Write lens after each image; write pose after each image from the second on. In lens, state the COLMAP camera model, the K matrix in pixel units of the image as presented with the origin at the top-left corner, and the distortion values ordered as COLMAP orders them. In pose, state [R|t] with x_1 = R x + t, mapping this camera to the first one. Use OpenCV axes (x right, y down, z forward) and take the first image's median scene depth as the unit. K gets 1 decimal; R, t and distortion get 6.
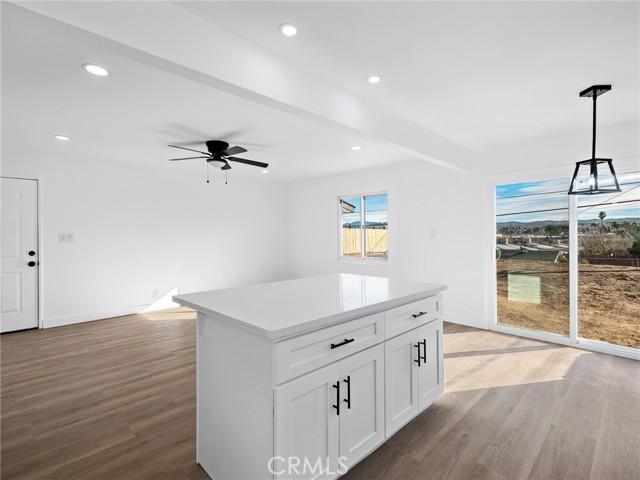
lens RADIAL K [[311.5, 0, 321.7], [0, 311.5, 232.9], [0, 0, 1]] dist [-0.001591, -0.000823]
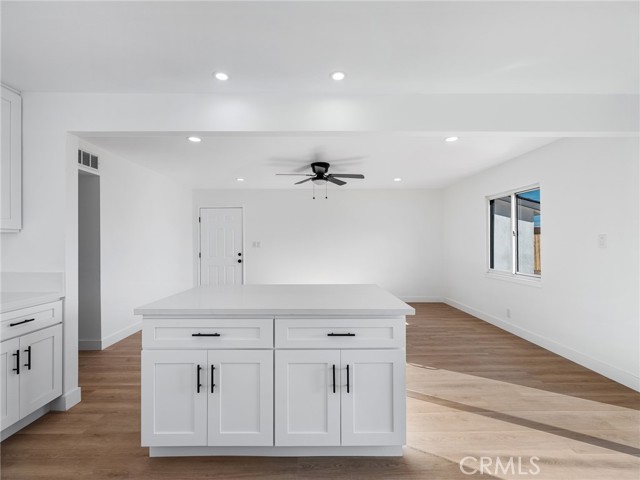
lens RADIAL K [[300.8, 0, 315.7], [0, 300.8, 242.0], [0, 0, 1]] dist [-0.002970, -0.000126]
pose [[0.718452, -0.000348, -0.695577, 0.435188], [0.001913, 0.999997, 0.001476, 0.001079], [0.695574, -0.002391, 0.718450, 0.177556]]
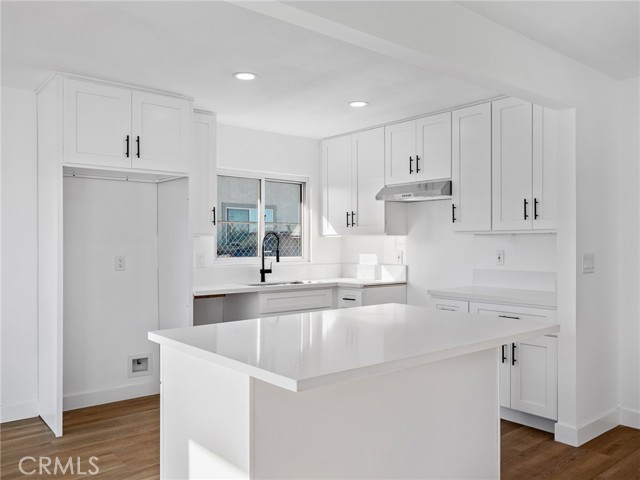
lens RADIAL K [[534.2, 0, 320.0], [0, 534.2, 240.0], [0, 0, 1]] dist [-0.007372, -0.006011]
pose [[-0.996722, 0.003538, 0.080826, -0.002520], [0.002858, 0.999960, -0.008521, 0.003747], [-0.080853, -0.008262, -0.996692, 1.166528]]
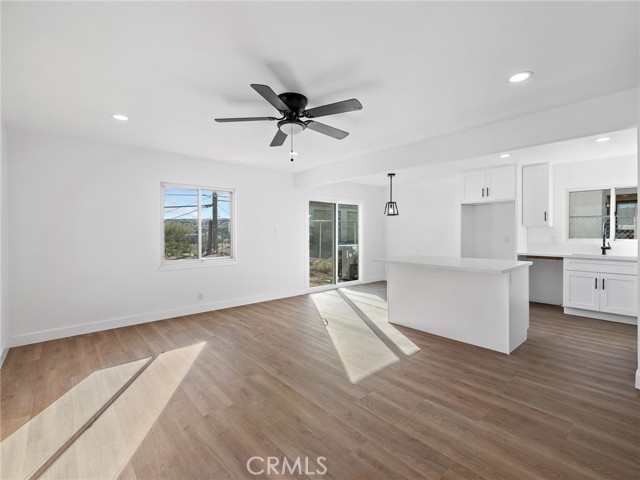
lens RADIAL K [[298.1, 0, 320.2], [0, 298.1, 232.6], [0, 0, 1]] dist [0.000155, -0.000115]
pose [[0.057289, 0.000698, 0.998357, -0.991022], [0.001811, 0.999998, -0.000803, 0.008227], [-0.998356, 0.001854, 0.057287, 0.897343]]
